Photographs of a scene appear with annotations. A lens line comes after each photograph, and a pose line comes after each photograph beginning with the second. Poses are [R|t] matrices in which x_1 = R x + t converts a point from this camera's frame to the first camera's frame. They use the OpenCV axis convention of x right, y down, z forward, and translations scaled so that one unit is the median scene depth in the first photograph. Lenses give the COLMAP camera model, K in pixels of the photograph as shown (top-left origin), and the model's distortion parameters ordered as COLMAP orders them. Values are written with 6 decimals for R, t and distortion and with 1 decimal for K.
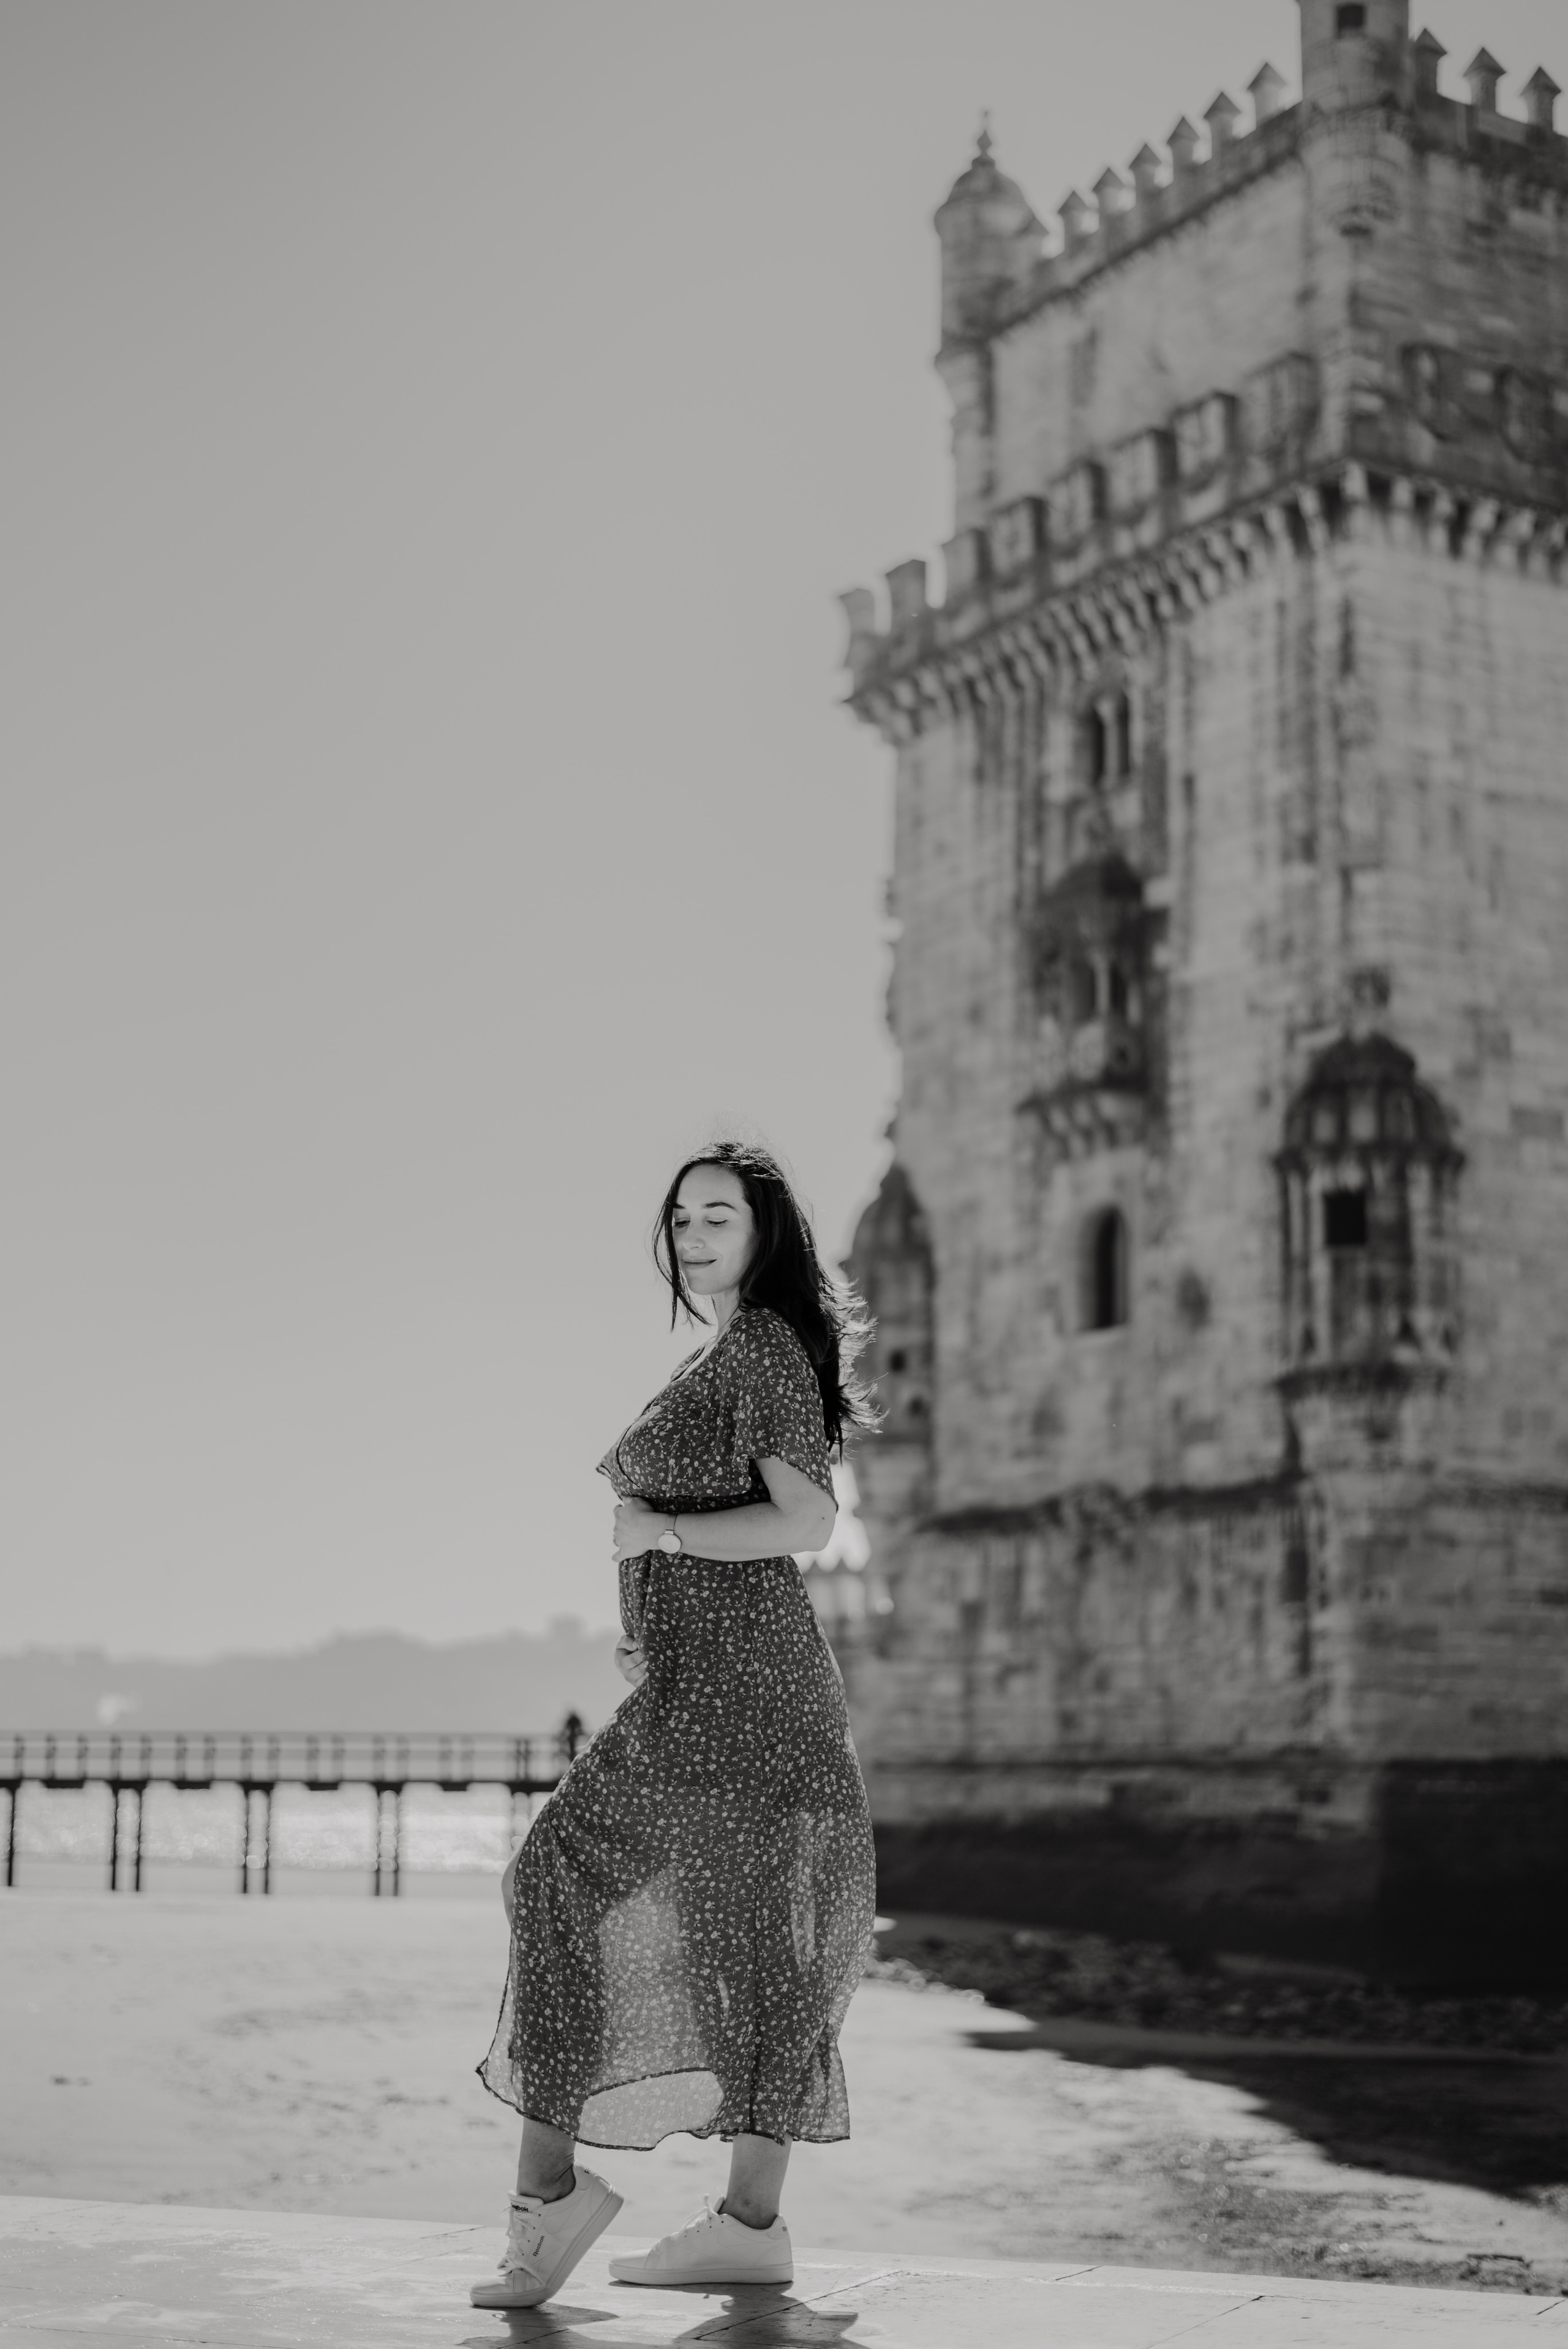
lens RADIAL K [[3502.9, 0, 811.3], [0, 3502.9, 1126.9], [0, 0, 1]] dist [0.020615, 0.017411]
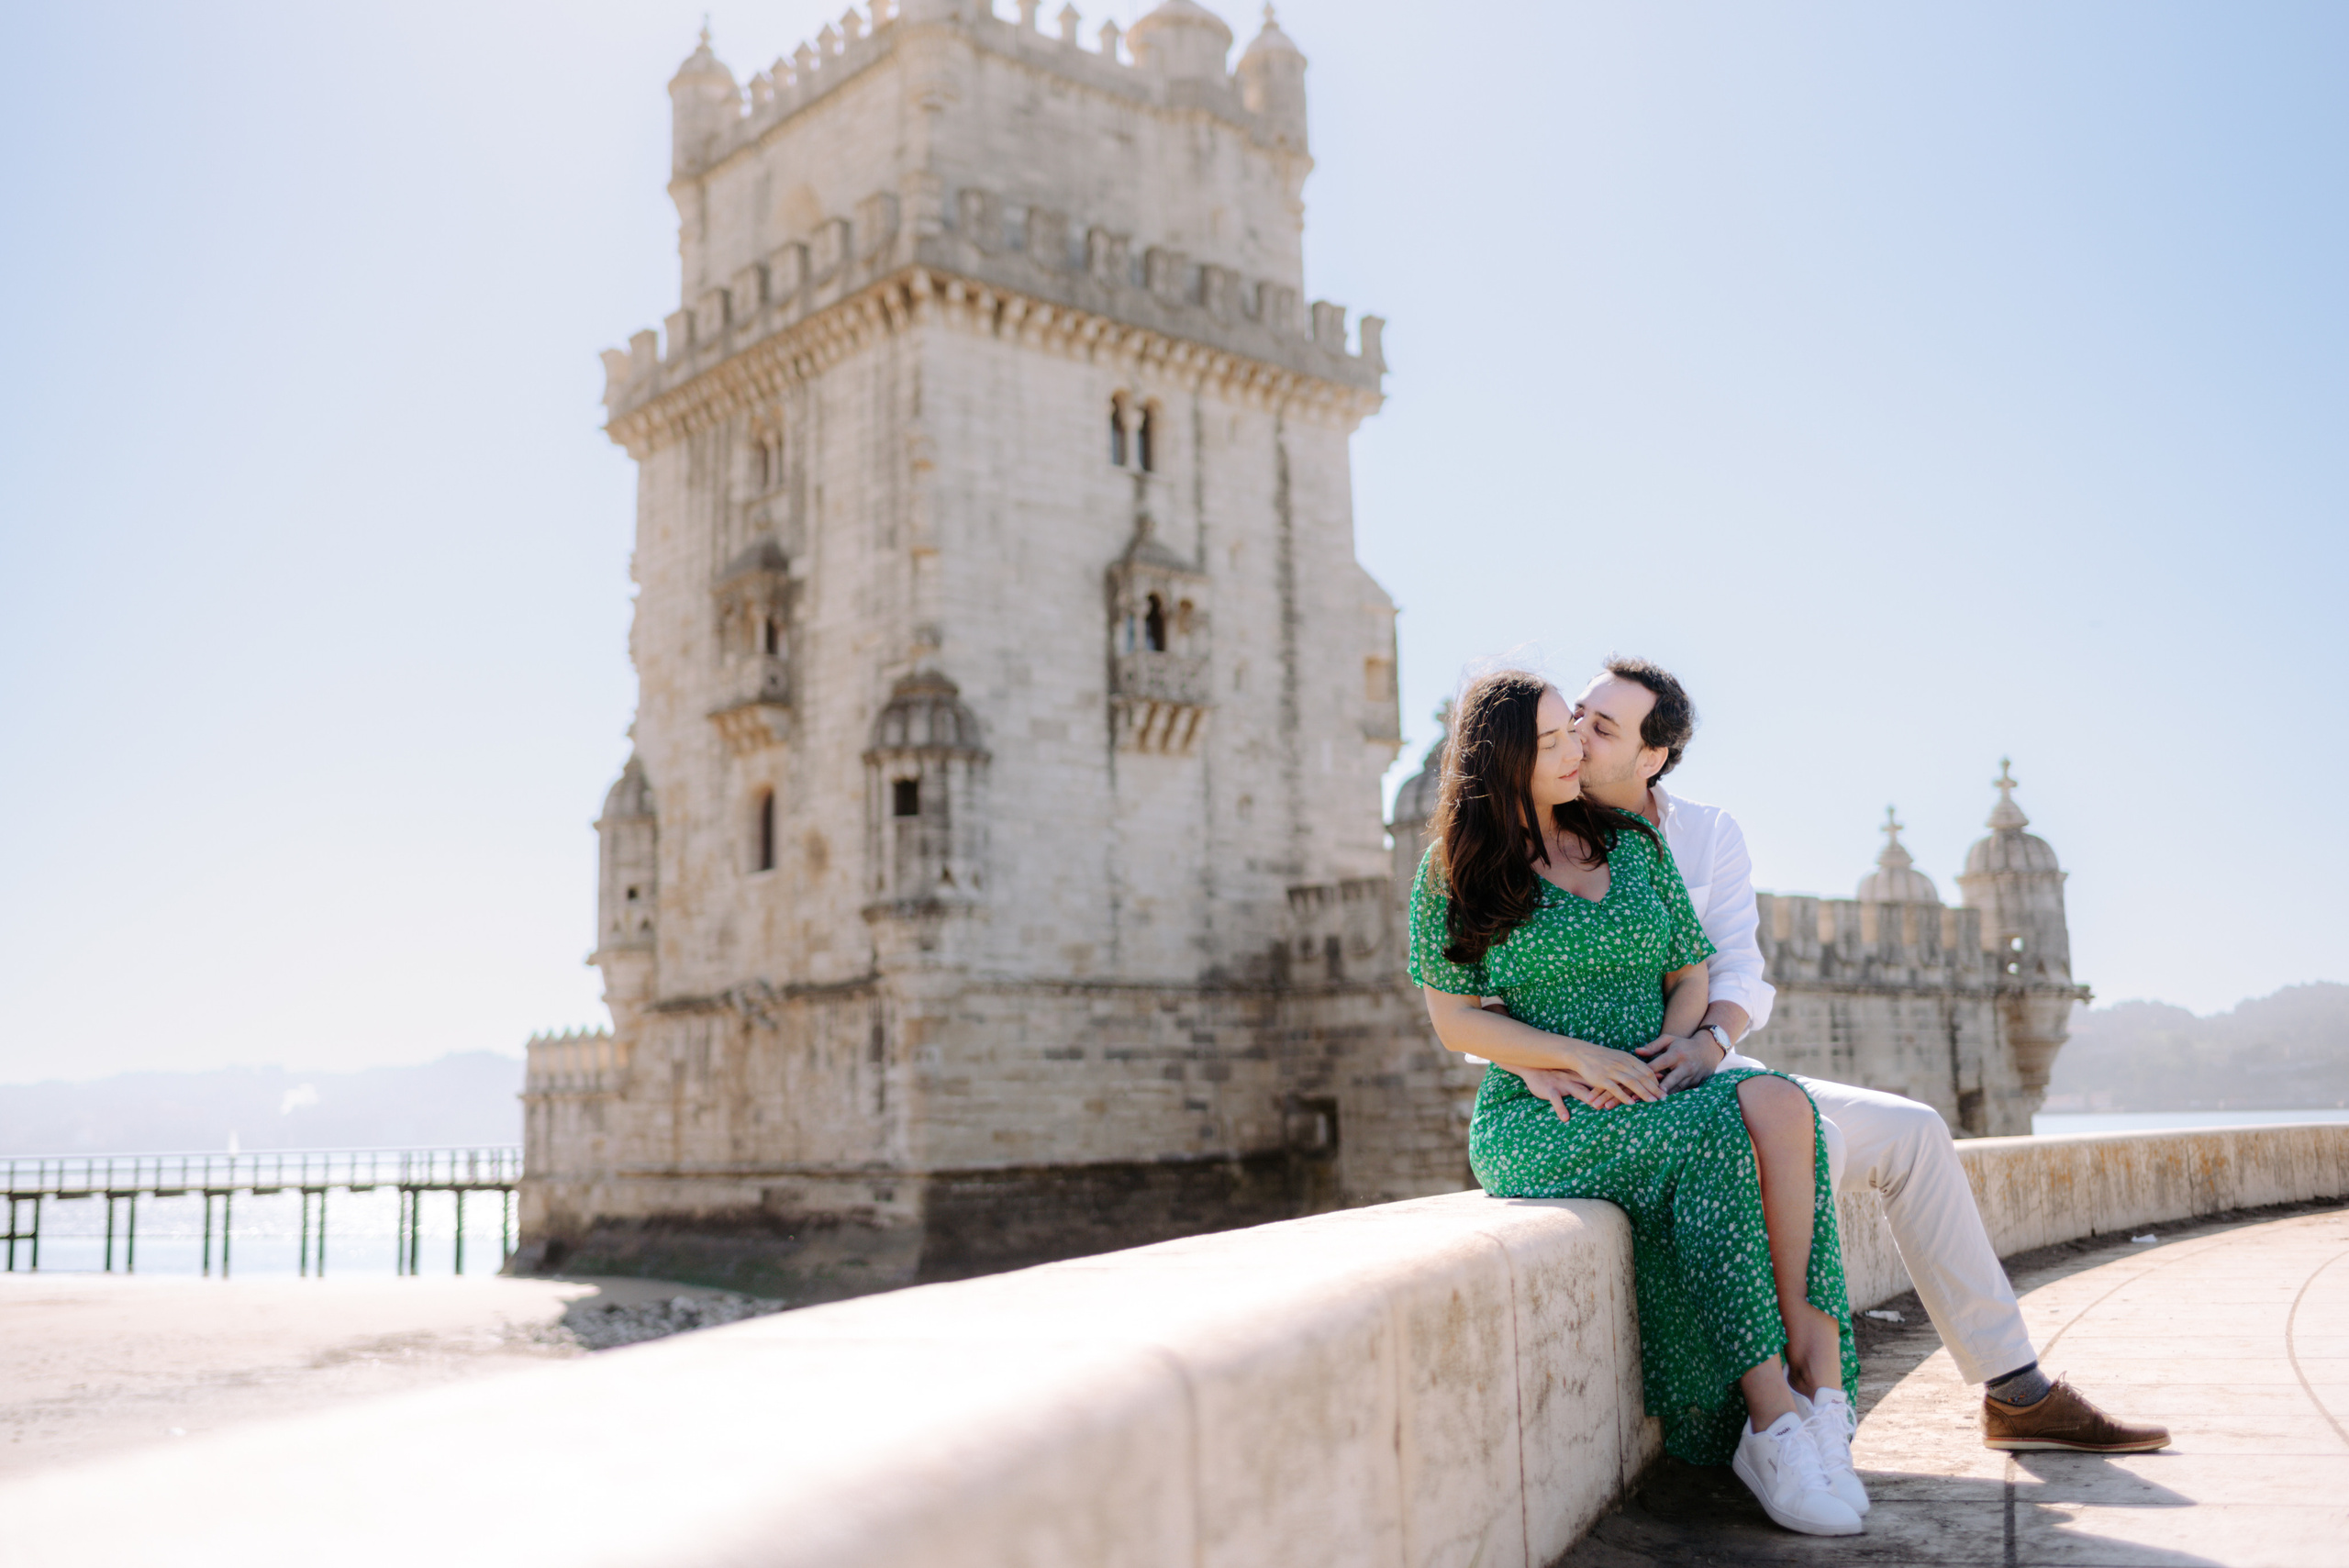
lens RADIAL K [[2302.0, 0, 1141.2], [0, 2302.0, 789.2], [0, 0, 1]] dist [0.003722, -0.000195]
pose [[0.987768, -0.003825, 0.155886, 0.093523], [-0.001678, 0.999380, 0.035158, -0.009969], [-0.155924, -0.034990, 0.987149, 0.047324]]
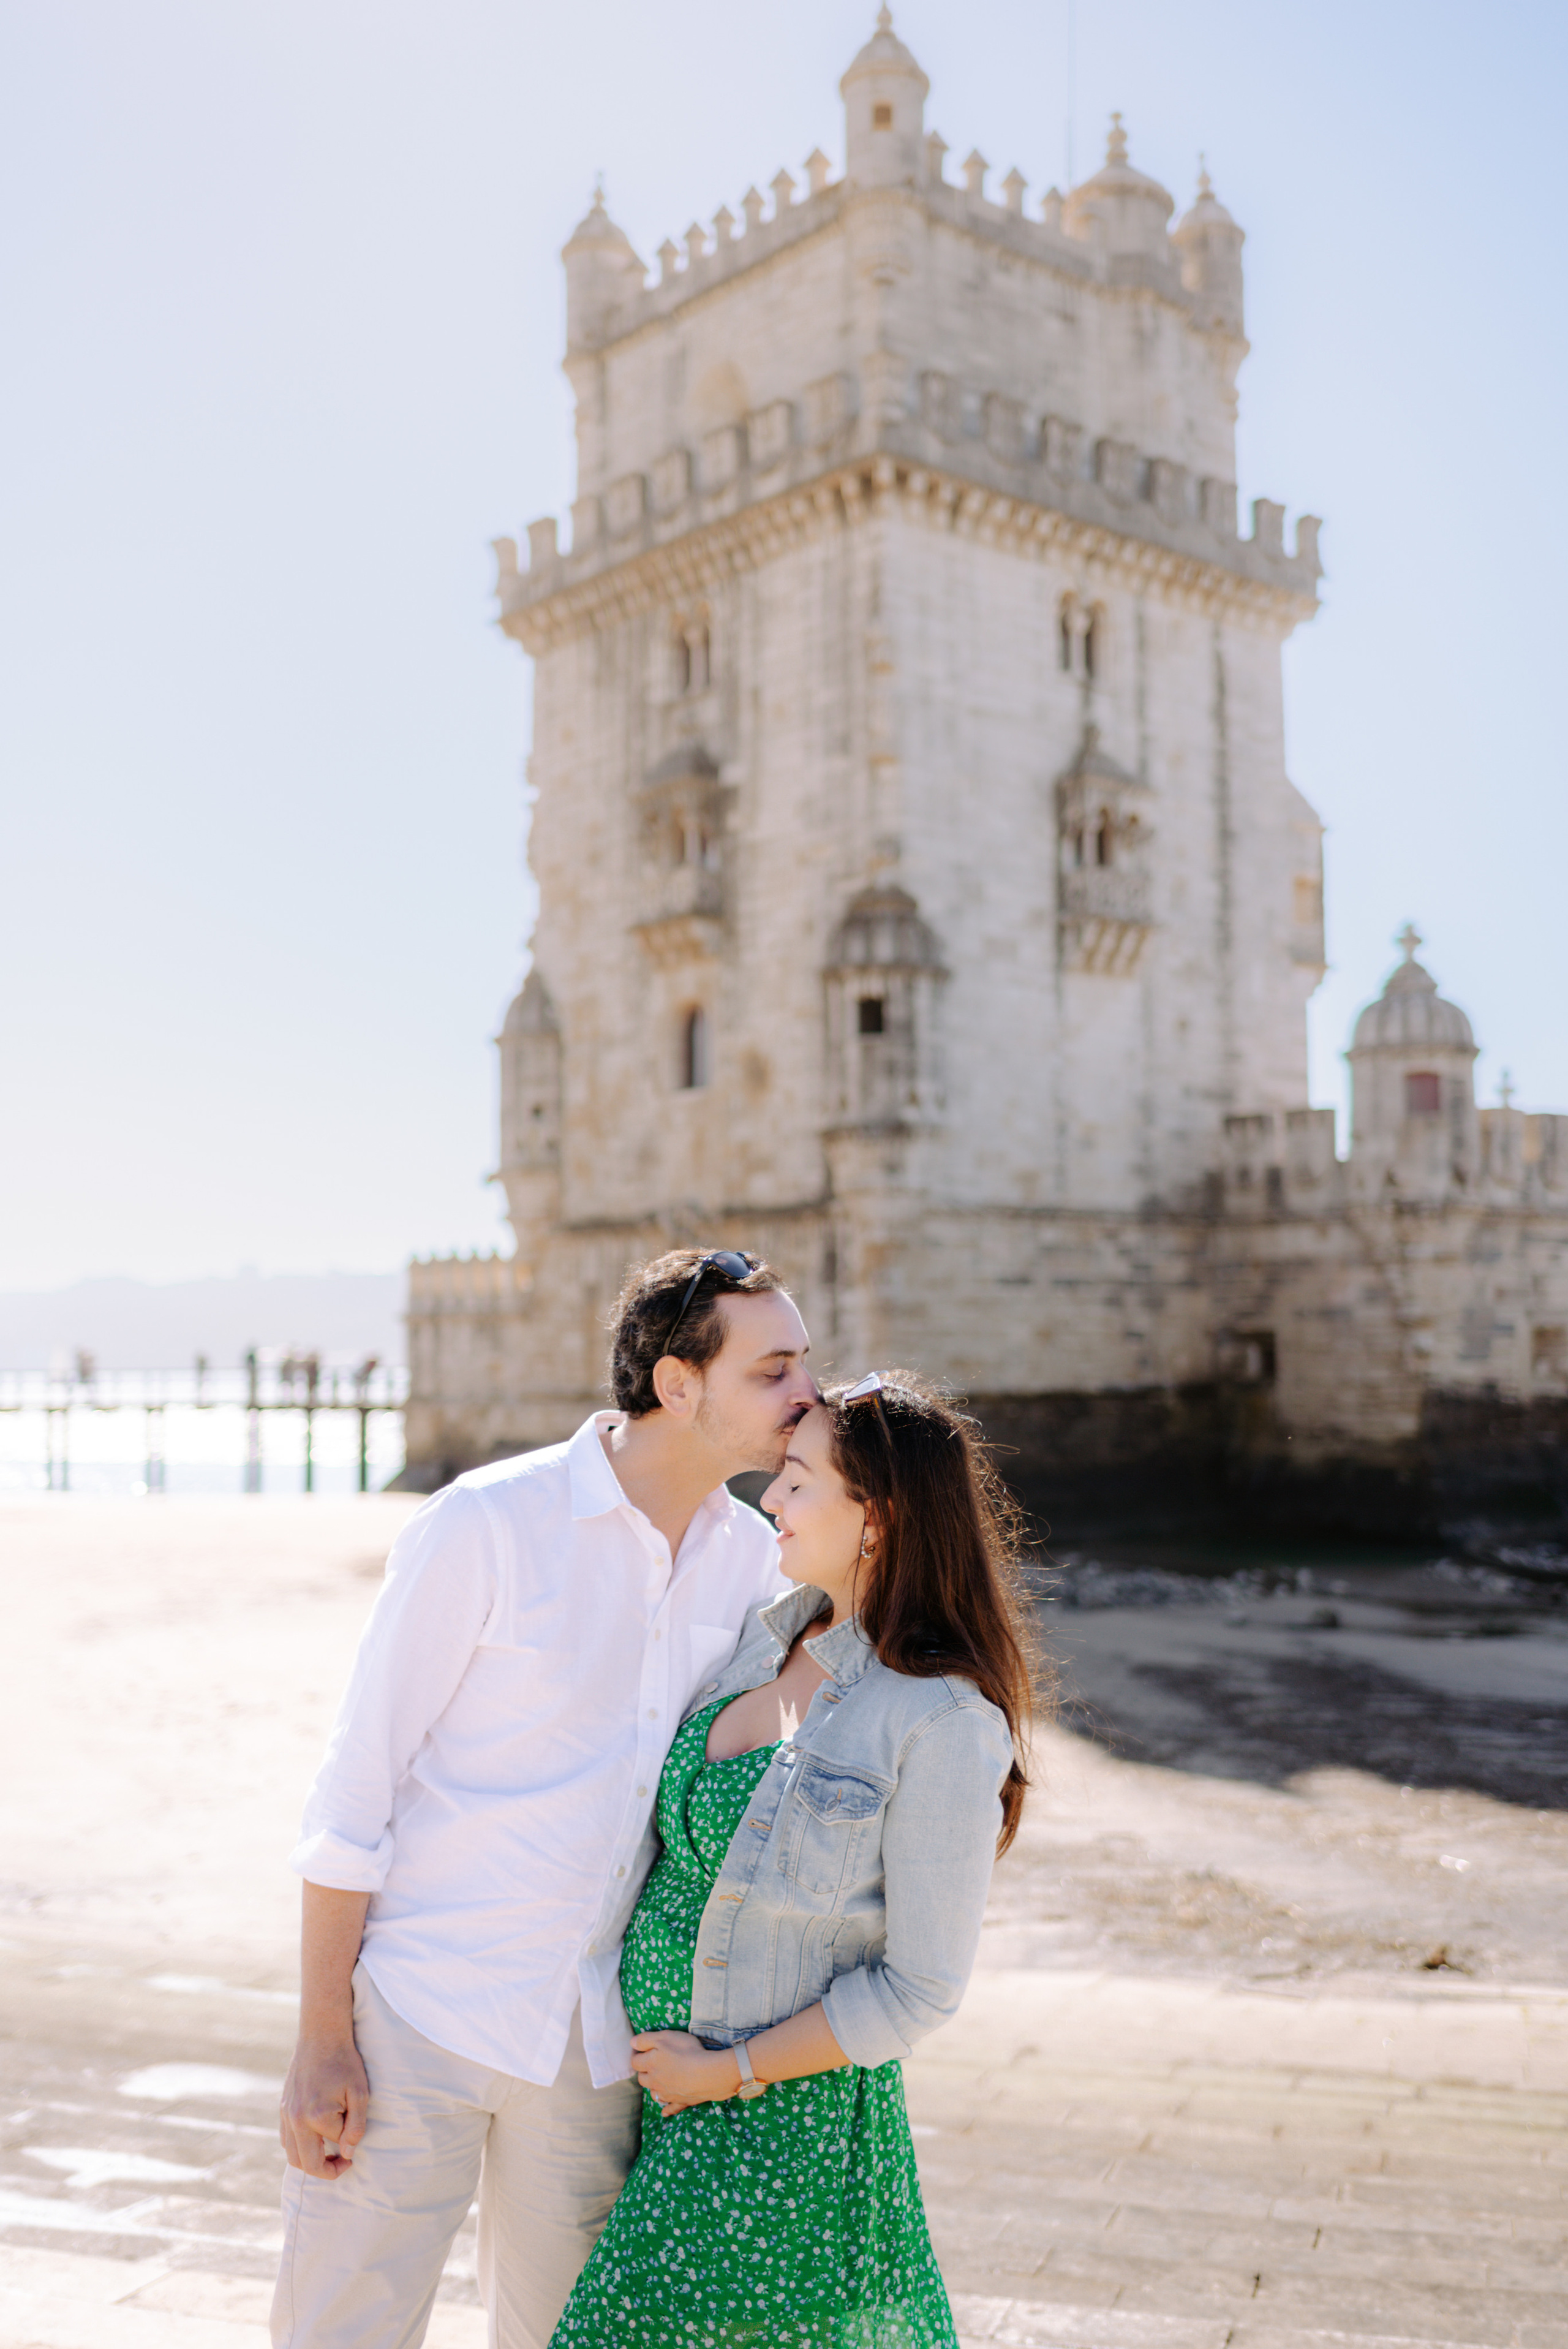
lens RADIAL K [[2395.8, 0, 821.4], [0, 2395.8, 1238.0], [0, 0, 1]] dist [0.005098, 0.008161]
pose [[0.986366, -0.004476, 0.164507, -0.023065], [-0.016837, 0.991640, 0.127930, -0.007421], [-0.163704, -0.128956, 0.978045, 0.051996]]
